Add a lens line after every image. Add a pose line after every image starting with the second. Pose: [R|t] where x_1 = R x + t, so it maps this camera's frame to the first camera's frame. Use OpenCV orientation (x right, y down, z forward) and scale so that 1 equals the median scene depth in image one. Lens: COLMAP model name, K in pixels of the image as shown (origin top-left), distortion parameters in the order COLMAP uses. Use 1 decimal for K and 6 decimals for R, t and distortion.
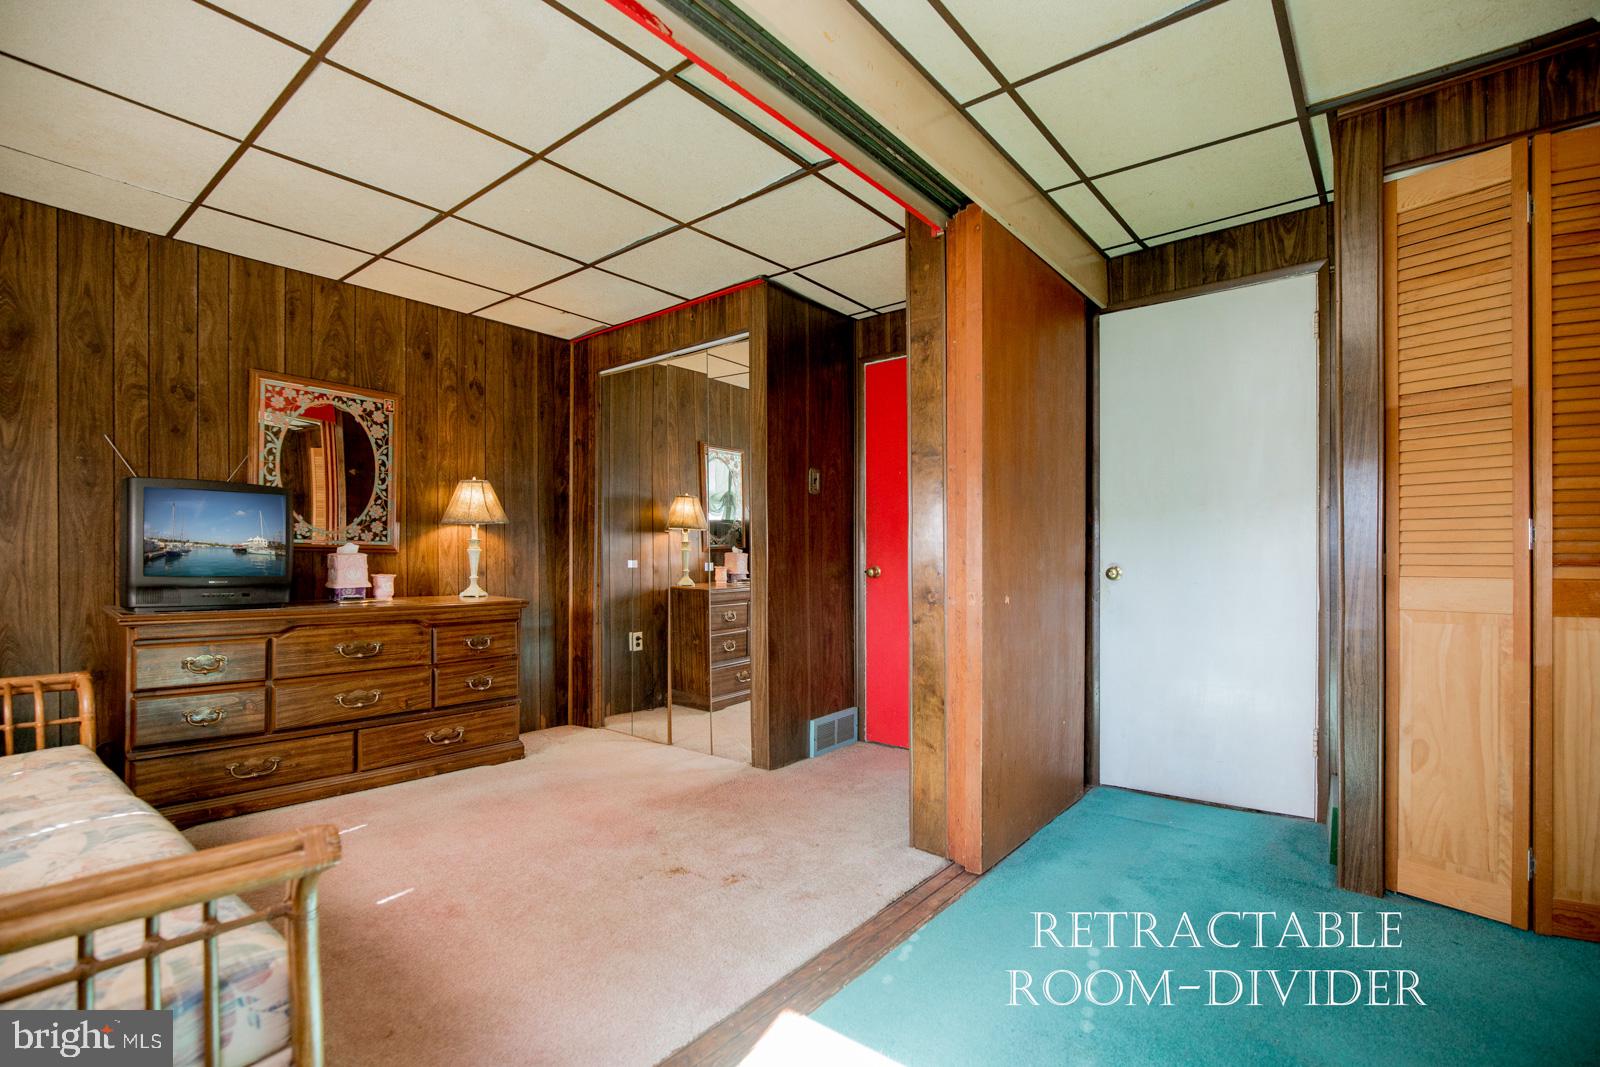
lens RADIAL K [[744.7, 0, 787.3], [0, 744.7, 558.7], [0, 0, 1]] dist [-0.006043, 0.005553]
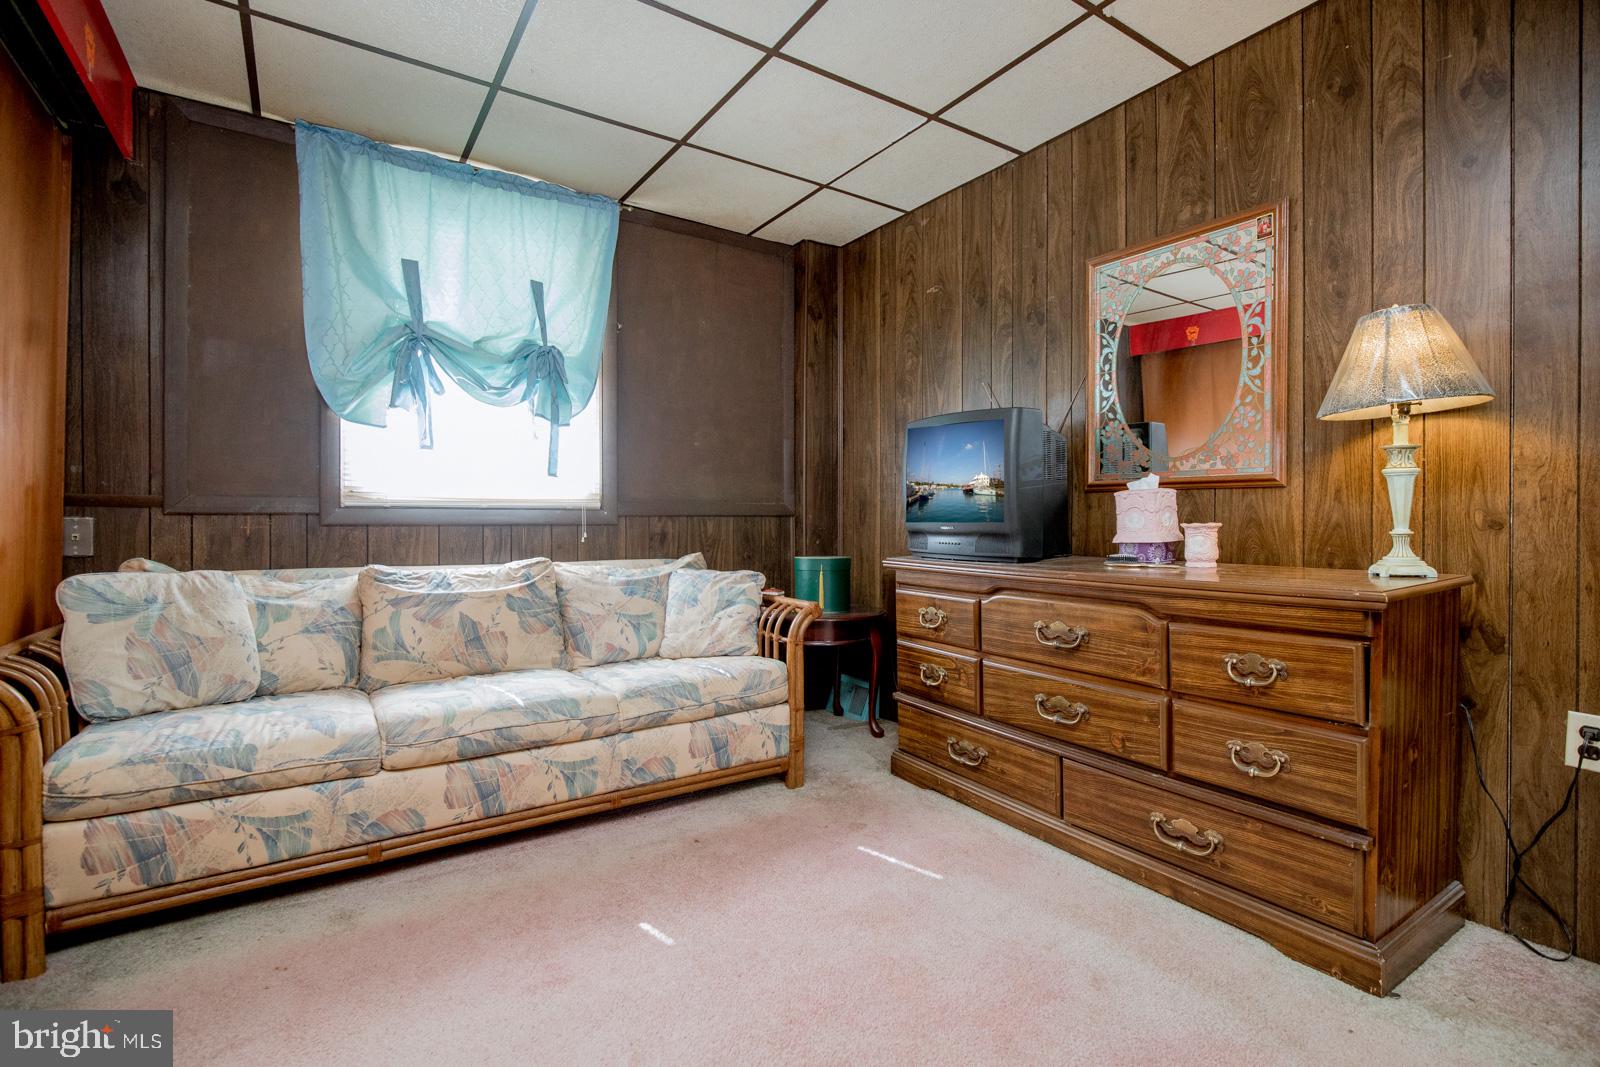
lens RADIAL K [[744.7, 0, 803.1], [0, 744.7, 516.1], [0, 0, 1]] dist [-0.006043, 0.005553]
pose [[-0.271998, -0.005941, -0.962279, 0.114527], [0.004376, 0.999963, -0.007411, 0.019606], [0.962288, -0.006226, -0.271962, 0.905997]]
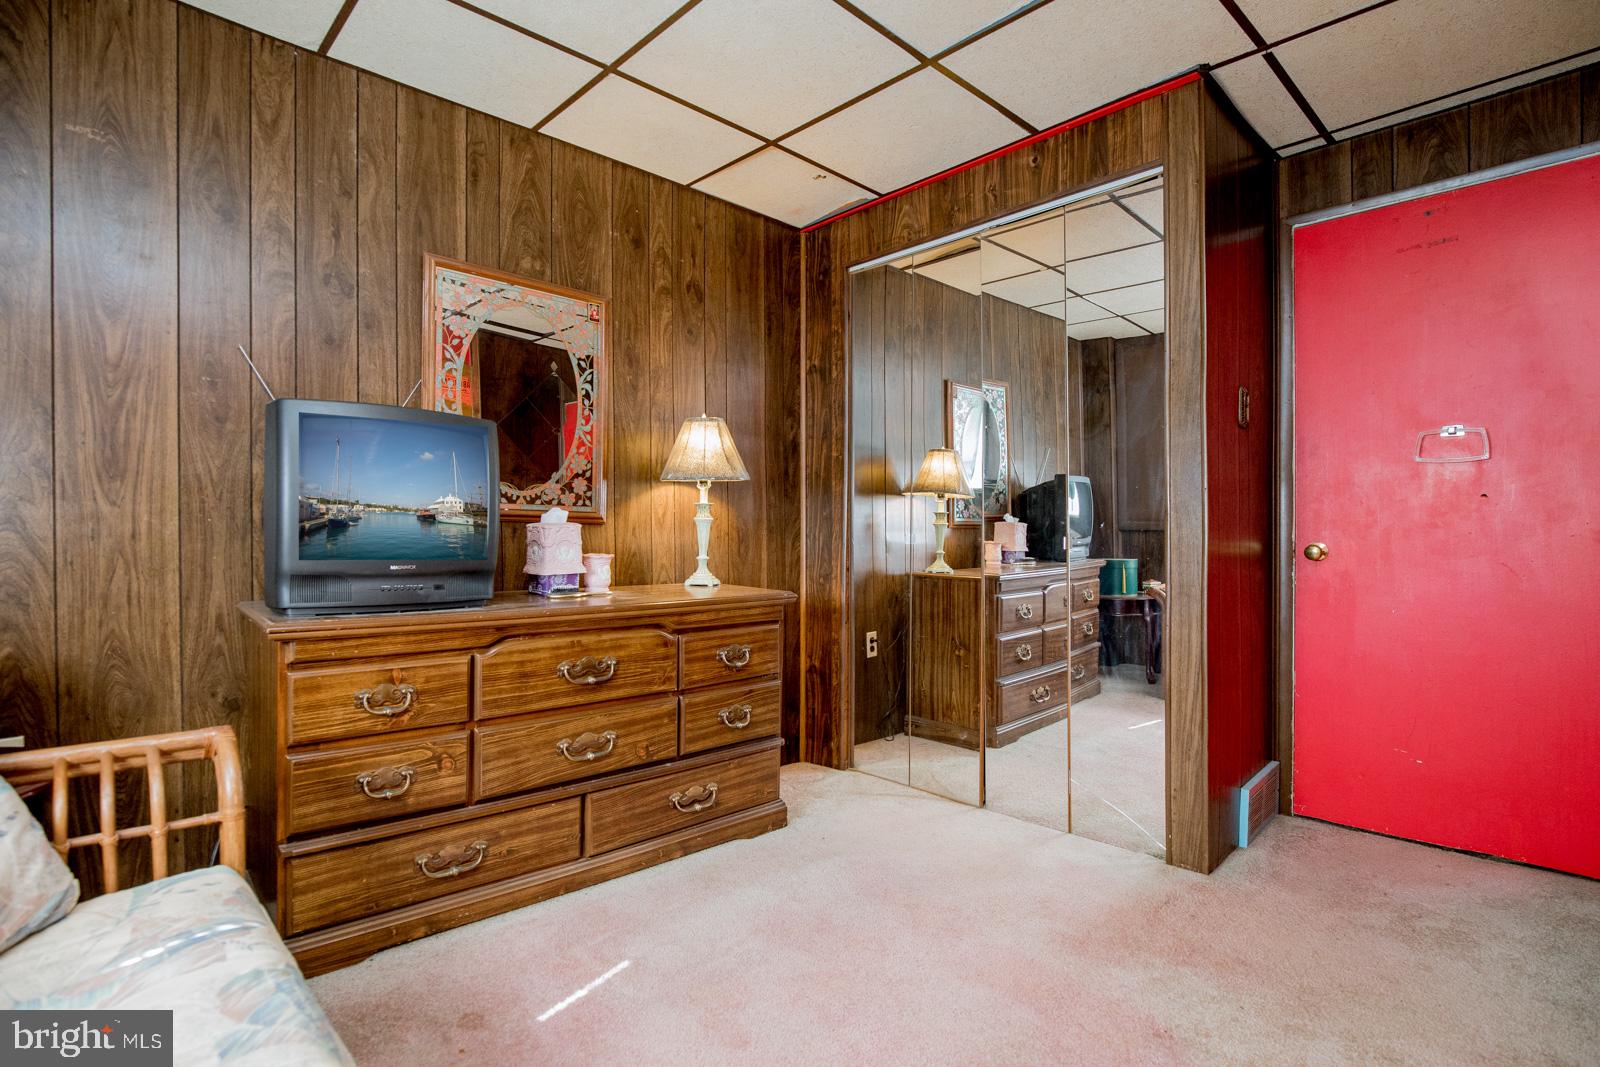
lens RADIAL K [[788.9, 0, 748.0], [0, 788.9, 537.2], [0, 0, 1]] dist [-0.005021, 0.000120]
pose [[0.990284, -0.000777, -0.139058, -0.321988], [0.001459, 0.999987, 0.004801, 0.002444], [0.139052, -0.004958, 0.990273, 0.318562]]
